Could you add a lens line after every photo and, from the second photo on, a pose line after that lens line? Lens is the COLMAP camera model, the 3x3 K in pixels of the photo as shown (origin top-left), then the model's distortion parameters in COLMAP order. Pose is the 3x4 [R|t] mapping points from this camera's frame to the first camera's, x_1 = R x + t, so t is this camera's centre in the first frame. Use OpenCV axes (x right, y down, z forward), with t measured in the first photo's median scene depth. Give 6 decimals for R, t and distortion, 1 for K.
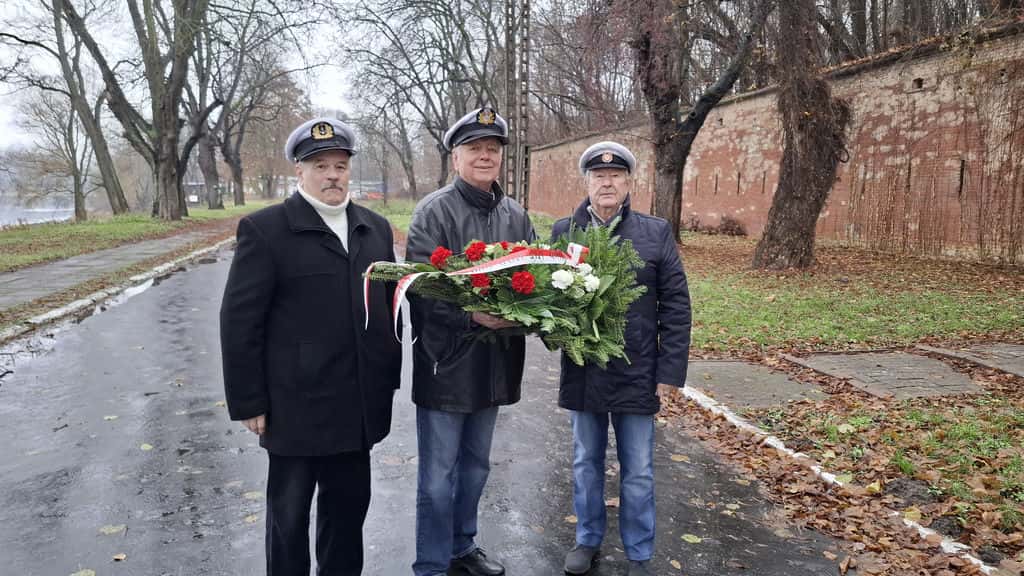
lens RADIAL K [[719.4, 0, 530.1], [0, 719.4, 287.1], [0, 0, 1]] dist [0.077853, -0.098443]
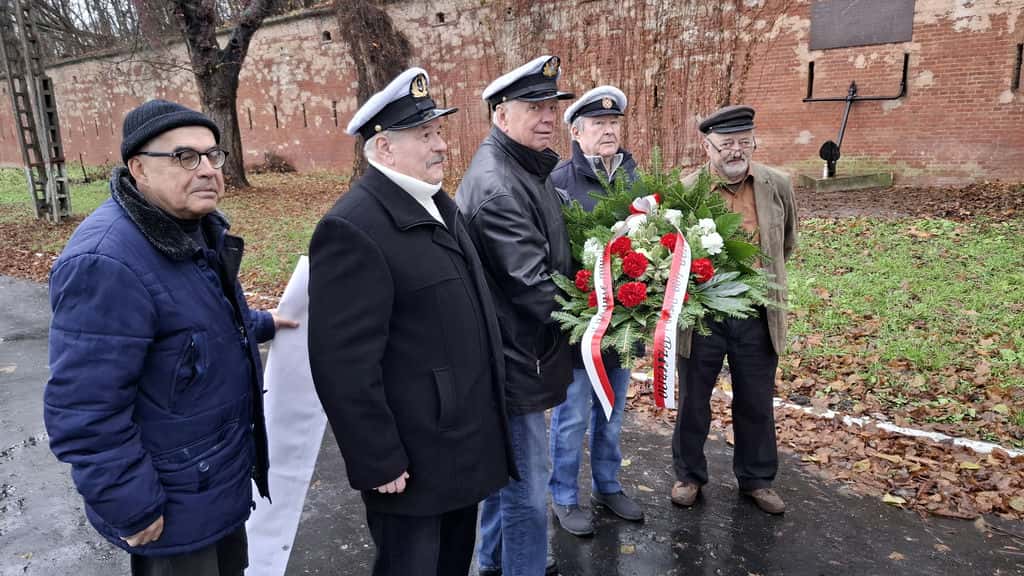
lens RADIAL K [[718.2, 0, 514.7], [0, 718.2, 292.2], [0, 0, 1]] dist [0.103153, -0.113258]
pose [[0.782175, -0.191401, 0.592931, -0.104969], [0.131832, 0.980941, 0.142743, -0.016245], [-0.608952, -0.033483, 0.792500, 0.055040]]
